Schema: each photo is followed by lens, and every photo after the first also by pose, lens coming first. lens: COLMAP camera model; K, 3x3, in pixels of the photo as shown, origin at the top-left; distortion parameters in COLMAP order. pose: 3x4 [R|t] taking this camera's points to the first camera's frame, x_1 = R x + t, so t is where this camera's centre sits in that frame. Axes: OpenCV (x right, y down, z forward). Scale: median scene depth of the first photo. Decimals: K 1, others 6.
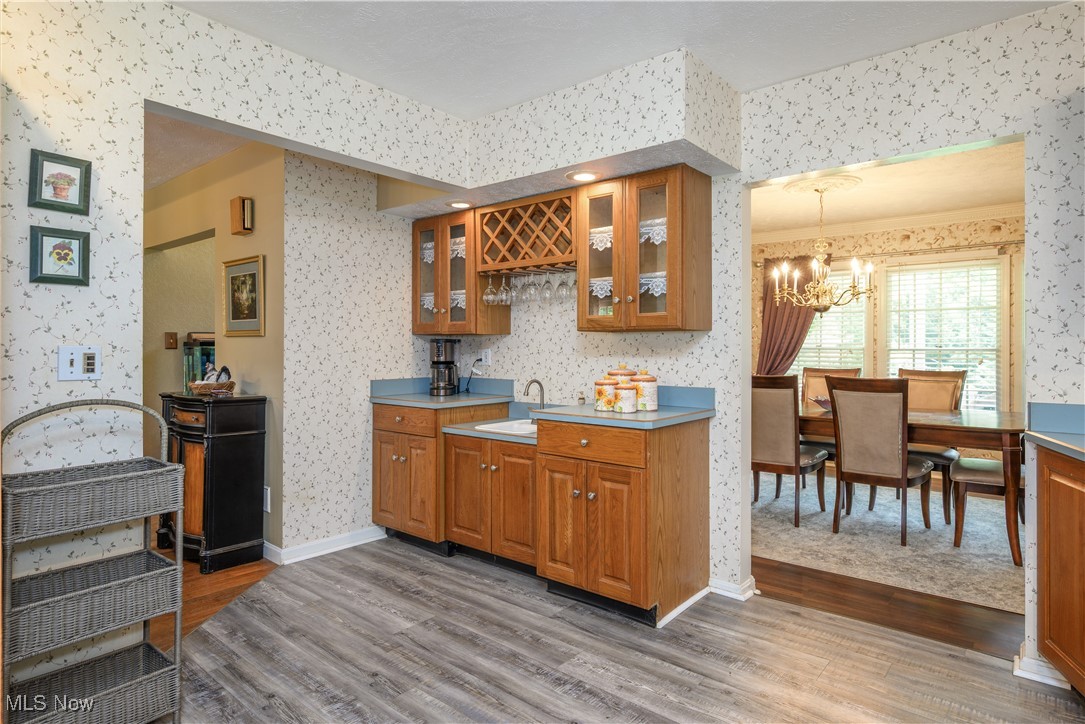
lens RADIAL K [[595.0, 0, 550.9], [0, 595.0, 346.4], [0, 0, 1]] dist [-0.001763, -0.000216]
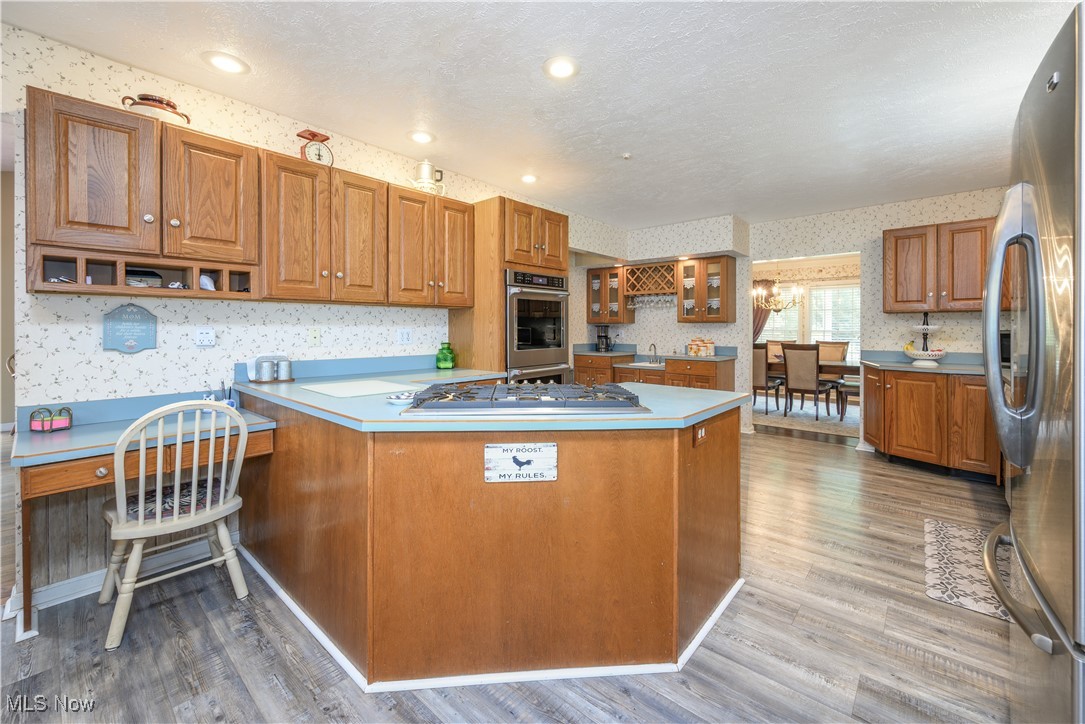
lens RADIAL K [[431.8, 0, 566.4], [0, 431.8, 330.0], [0, 0, 1]] dist [-0.000741, -0.000104]
pose [[0.999996, 0.002877, 0.000376, -0.329843], [-0.002879, 0.999987, 0.004168, -0.001768], [-0.000364, -0.004169, 0.999991, -0.586751]]
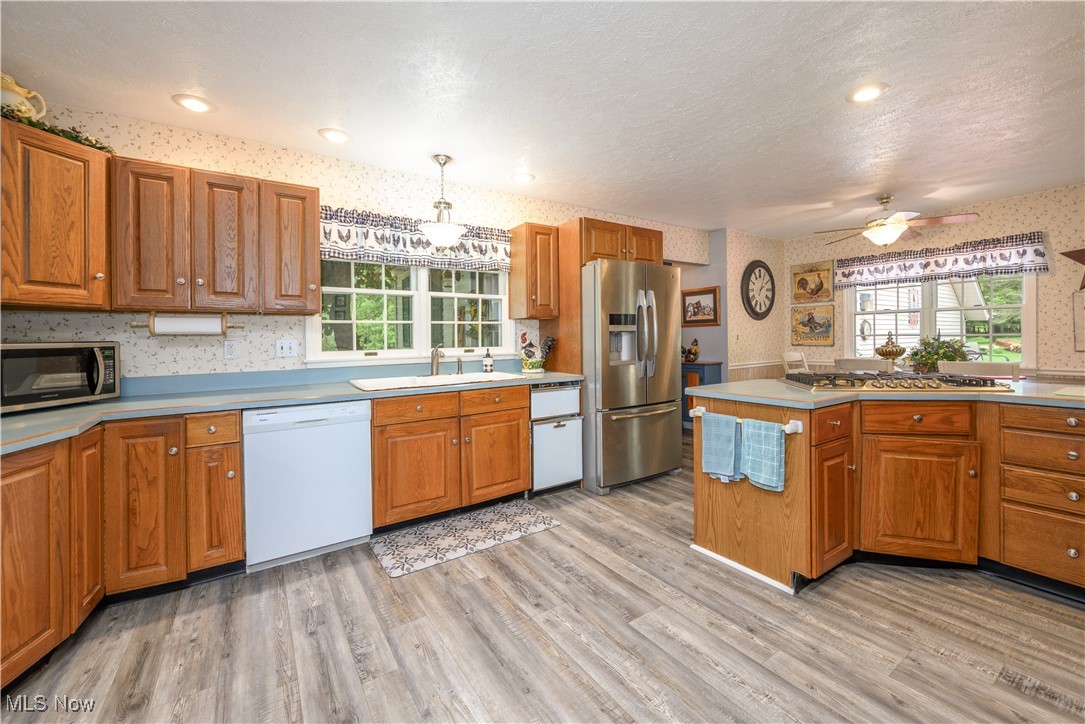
lens RADIAL K [[445.5, 0, 545.8], [0, 445.5, 339.5], [0, 0, 1]] dist [0.000097, -0.000006]
pose [[-0.957766, 0.012848, 0.287263, -0.095117], [0.014025, 0.999900, 0.002038, 0.003118], [-0.287208, 0.005981, -0.957850, 0.640388]]
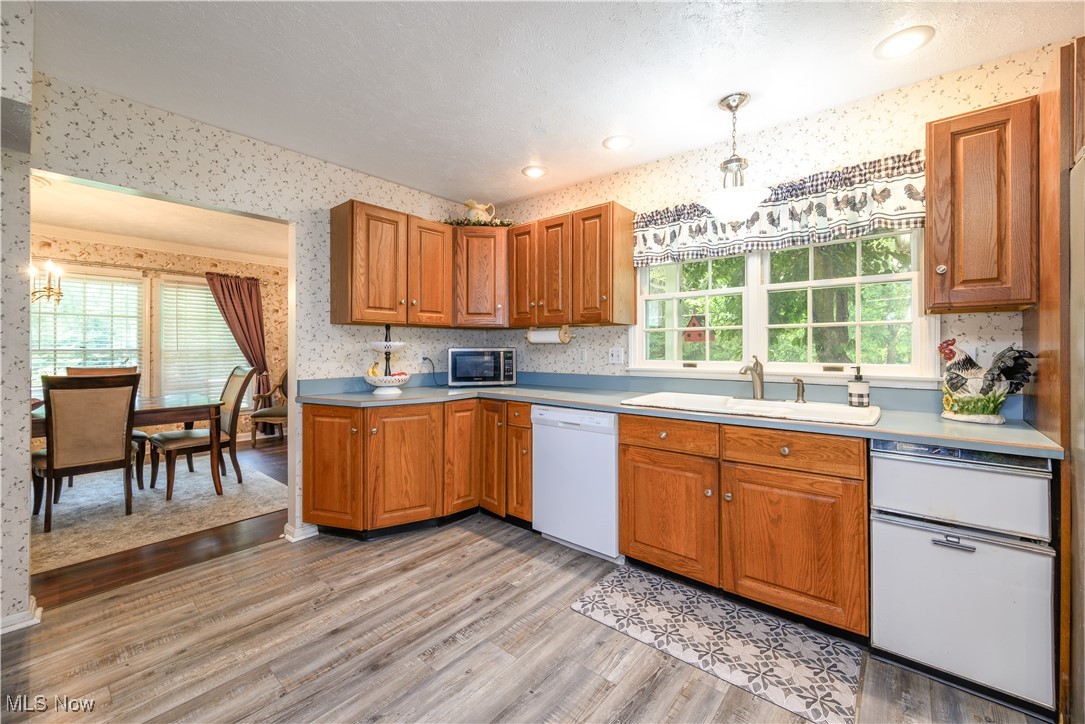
lens RADIAL K [[429.8, 0, 542.7], [0, 429.8, 348.6], [0, 0, 1]] dist [-0.000547, -0.000138]
pose [[0.014834, 0.000559, 0.999890, -0.253464], [-0.002874, 0.999996, -0.000516, 0.001081], [-0.999886, -0.002866, 0.014836, 0.162454]]
